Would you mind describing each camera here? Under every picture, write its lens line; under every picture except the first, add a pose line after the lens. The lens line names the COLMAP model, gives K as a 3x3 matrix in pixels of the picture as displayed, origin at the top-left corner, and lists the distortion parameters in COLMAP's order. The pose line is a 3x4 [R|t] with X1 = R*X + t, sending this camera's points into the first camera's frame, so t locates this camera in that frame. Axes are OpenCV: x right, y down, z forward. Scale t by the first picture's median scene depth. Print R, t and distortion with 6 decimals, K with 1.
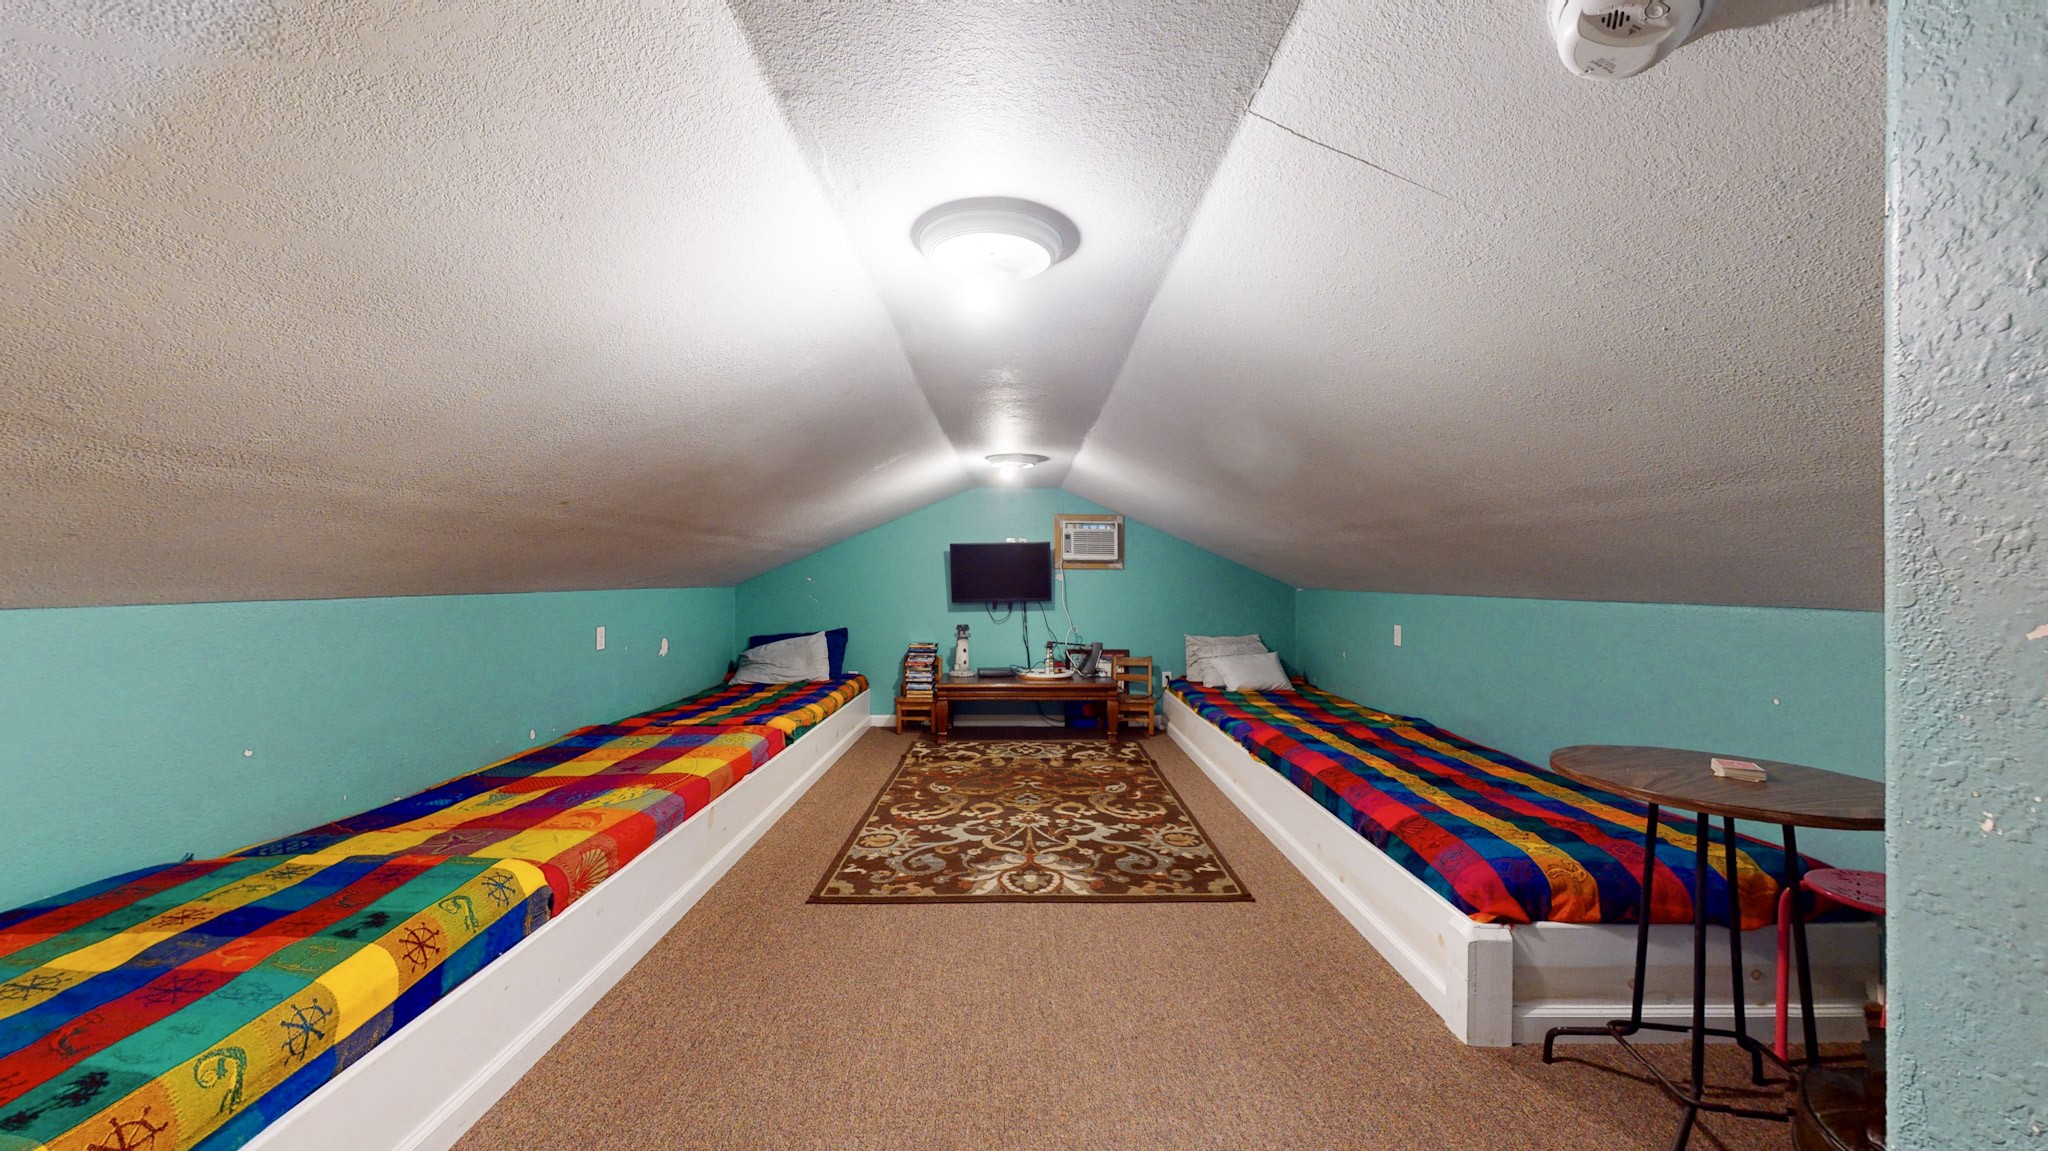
lens RADIAL K [[752.4, 0, 1024.0], [0, 752.4, 575.5], [0, 0, 1]] dist [-0.000187, -0.000262]
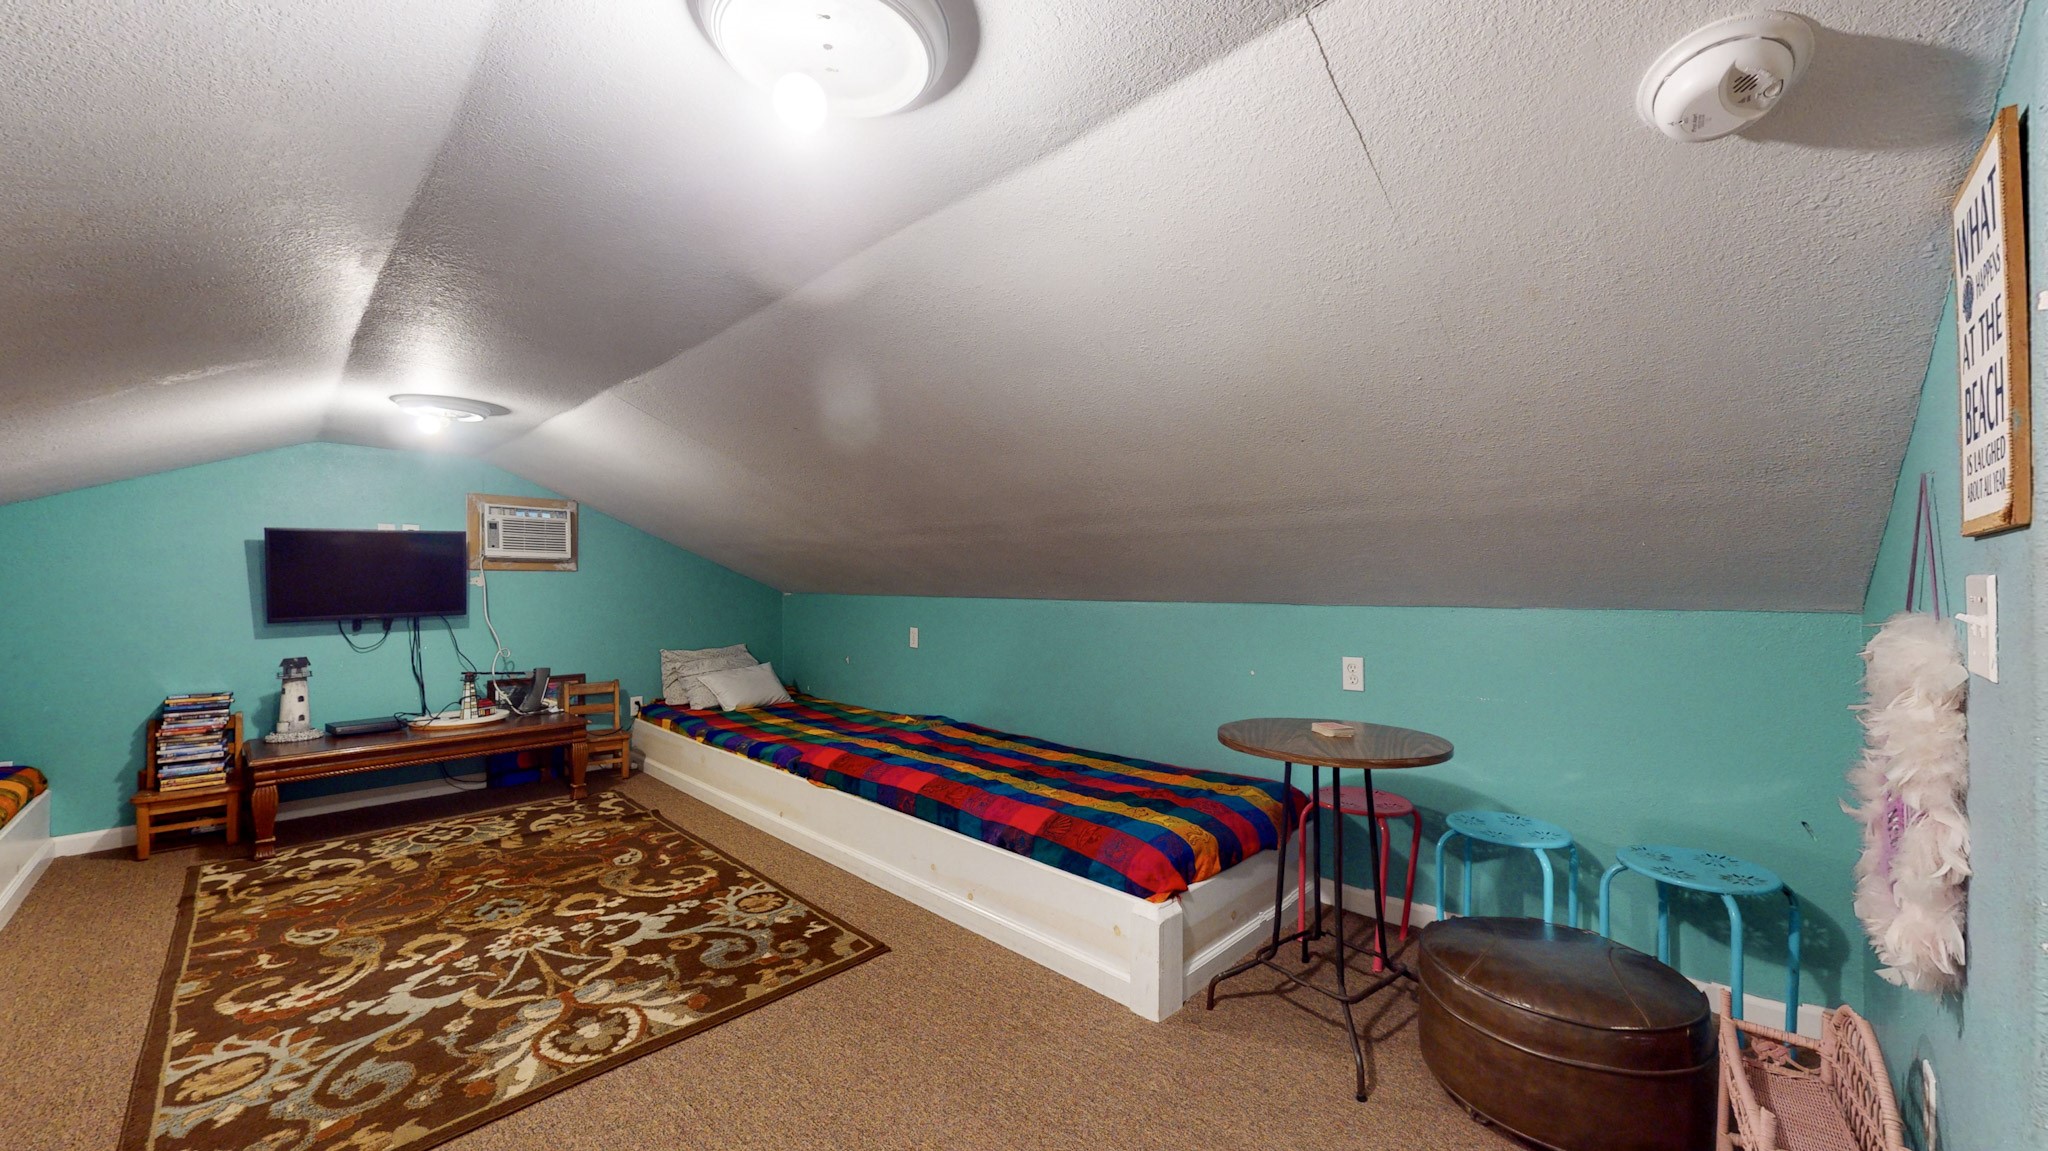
lens RADIAL K [[752.4, 0, 1024.0], [0, 752.4, 575.5], [0, 0, 1]] dist [-0.000187, -0.000262]
pose [[0.701907, 0.003408, 0.712261, -0.160468], [-0.001127, 0.999993, -0.003674, -0.002206], [-0.712268, 0.001776, 0.701906, 0.202255]]
